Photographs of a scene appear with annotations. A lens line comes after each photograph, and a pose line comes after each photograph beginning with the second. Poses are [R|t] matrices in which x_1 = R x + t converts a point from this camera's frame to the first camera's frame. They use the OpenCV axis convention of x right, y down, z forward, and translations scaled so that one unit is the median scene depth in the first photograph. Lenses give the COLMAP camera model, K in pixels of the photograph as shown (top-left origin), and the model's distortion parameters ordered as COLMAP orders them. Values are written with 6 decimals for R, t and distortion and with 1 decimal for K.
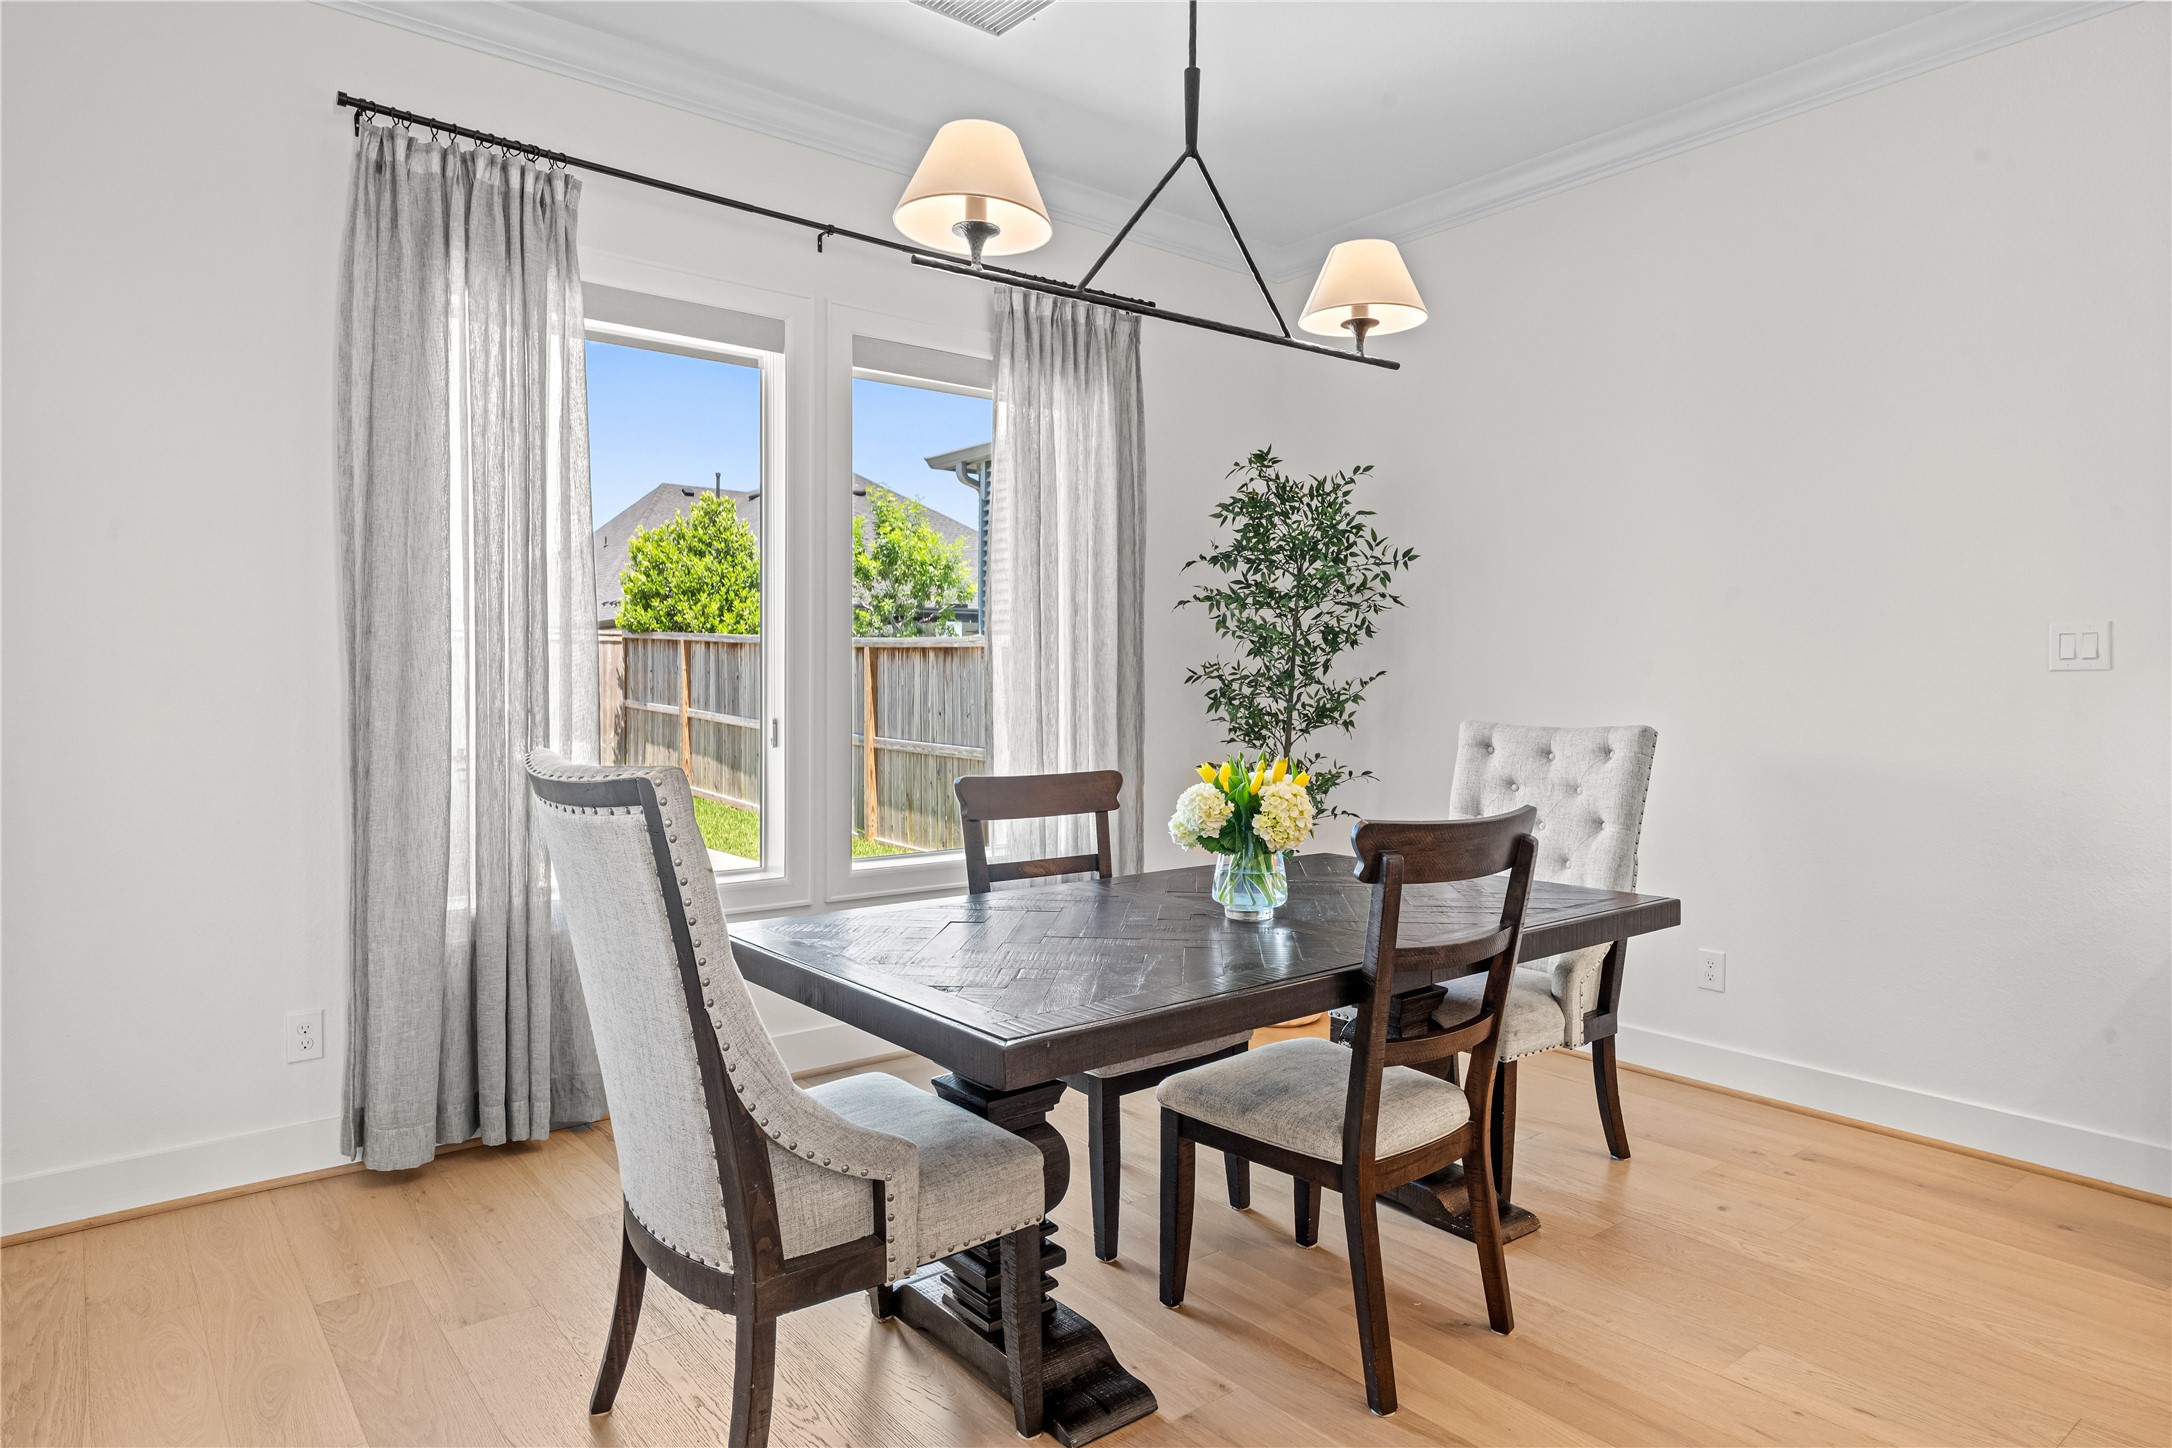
lens RADIAL K [[1288.1, 0, 1084.1], [0, 1288.1, 712.5], [0, 0, 1]] dist [0.004646, -0.000221]
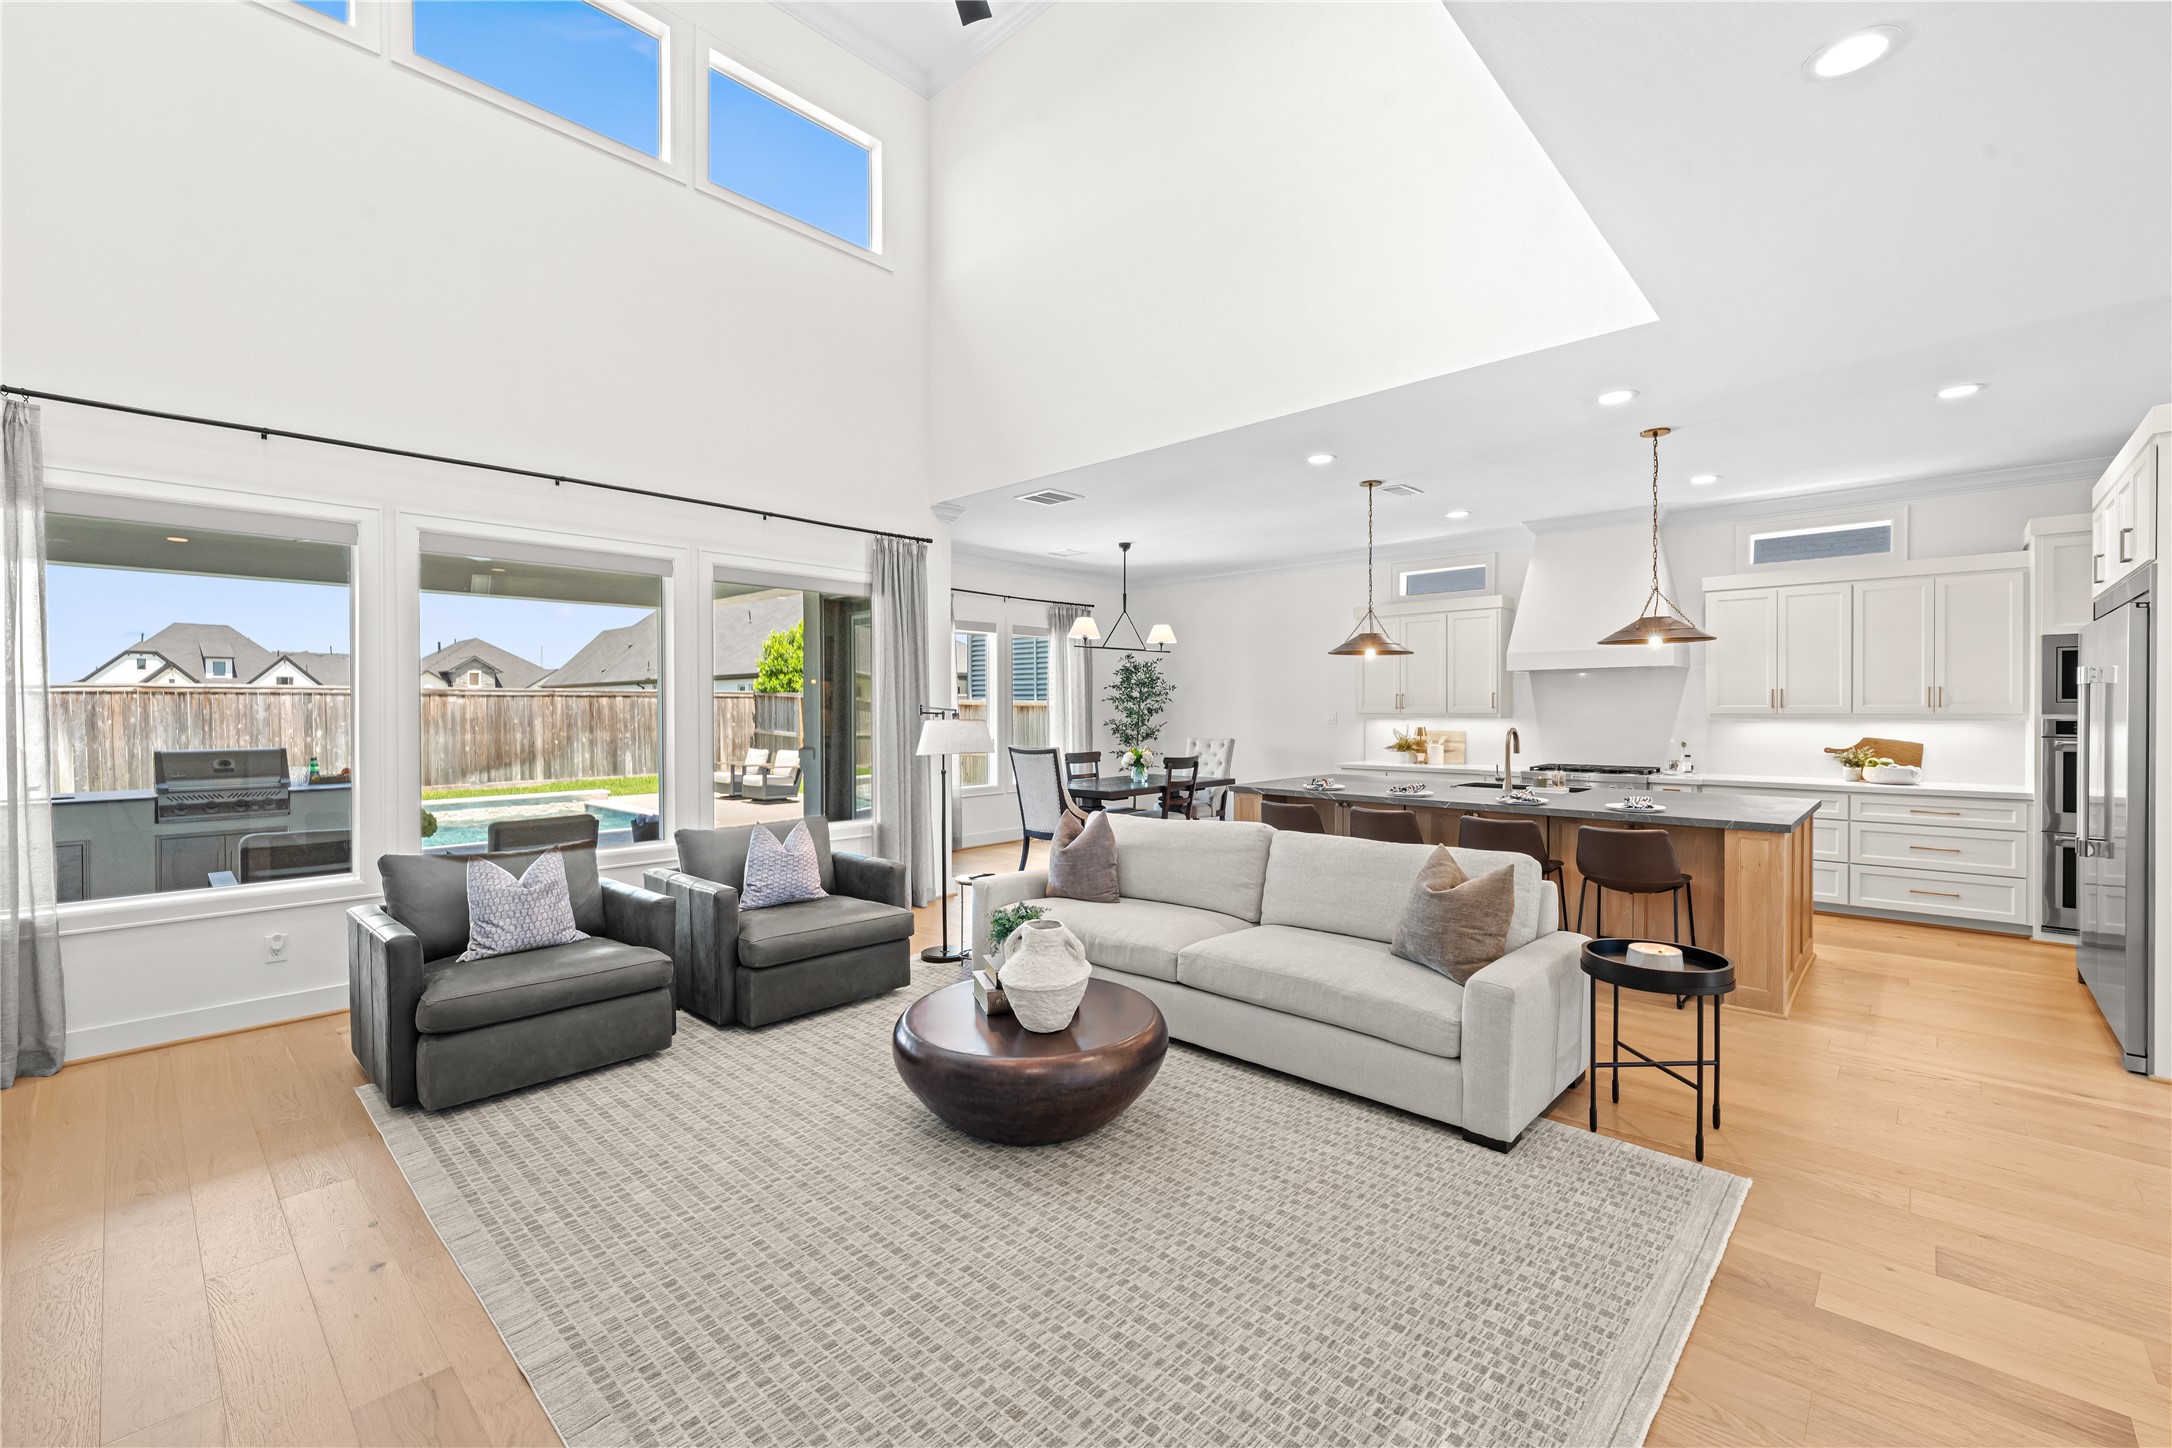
lens RADIAL K [[901.8, 0, 1086.0], [0, 901.8, 724.0], [0, 0, 1]] dist [-0.000529, -0.000035]
pose [[0.989464, -0.006690, 0.144622, -0.295196], [0.007881, 0.999940, -0.007667, -0.011616], [-0.144562, 0.008726, 0.989457, -1.212072]]
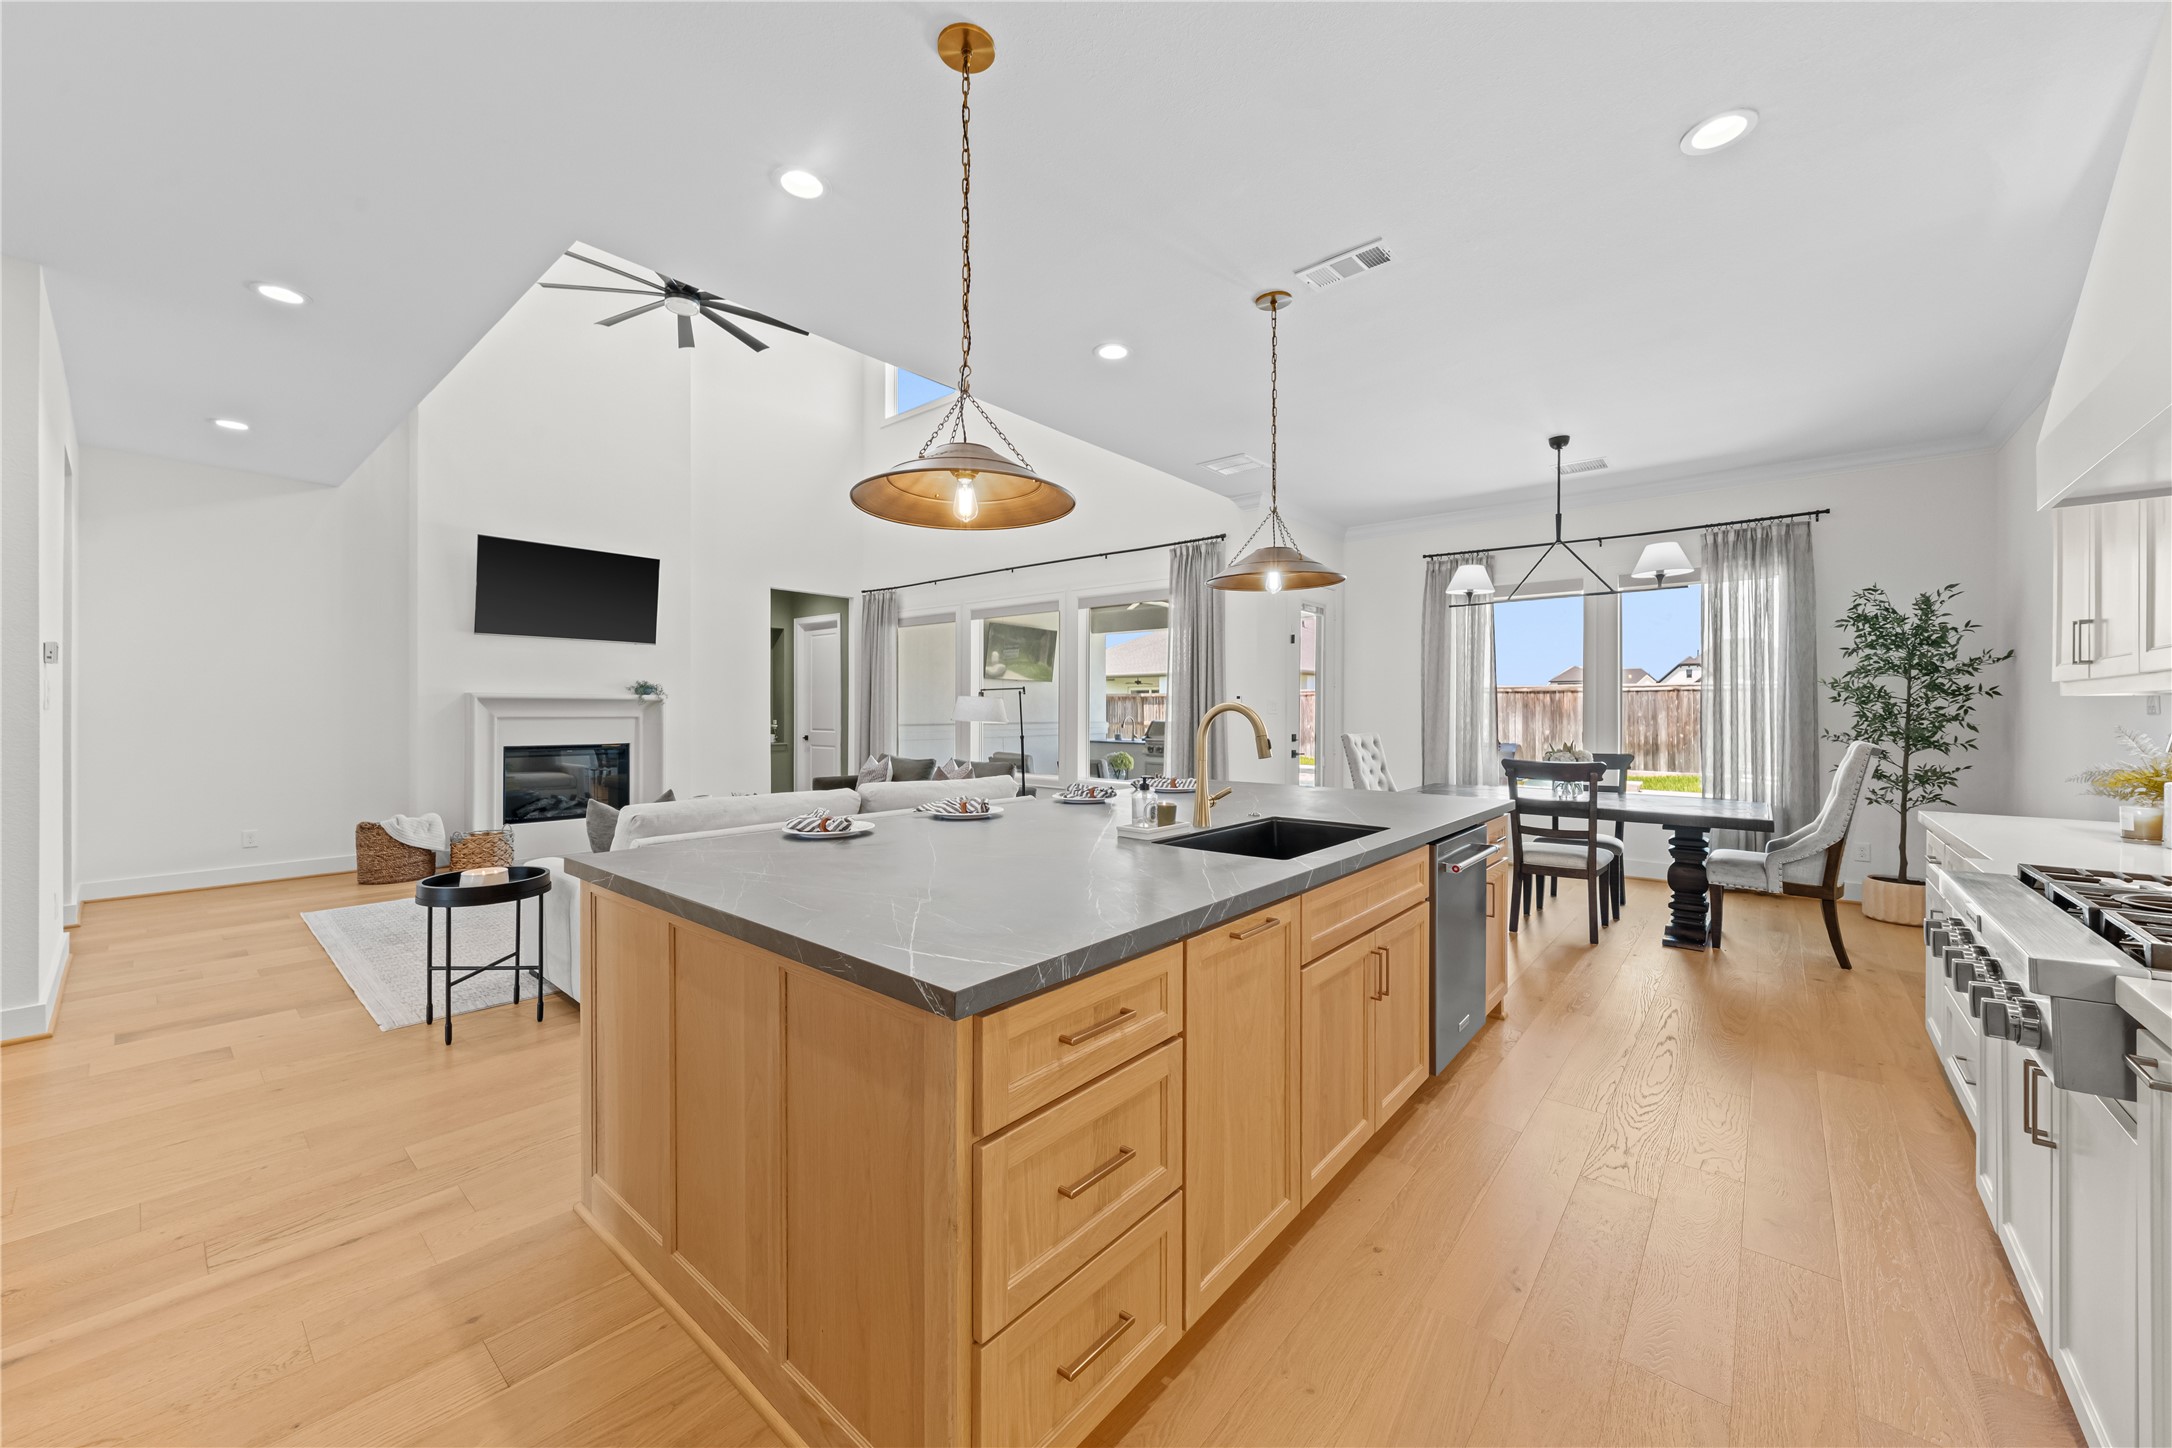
lens RADIAL K [[809.0, 0, 1082.9], [0, 809.0, 710.4], [0, 0, 1]] dist [0.000402, 0.000007]
pose [[0.191411, -0.000047, -0.981510, 1.002381], [-0.027760, 0.999600, -0.005461, -0.000160], [0.981117, 0.028292, 0.191333, -0.253160]]
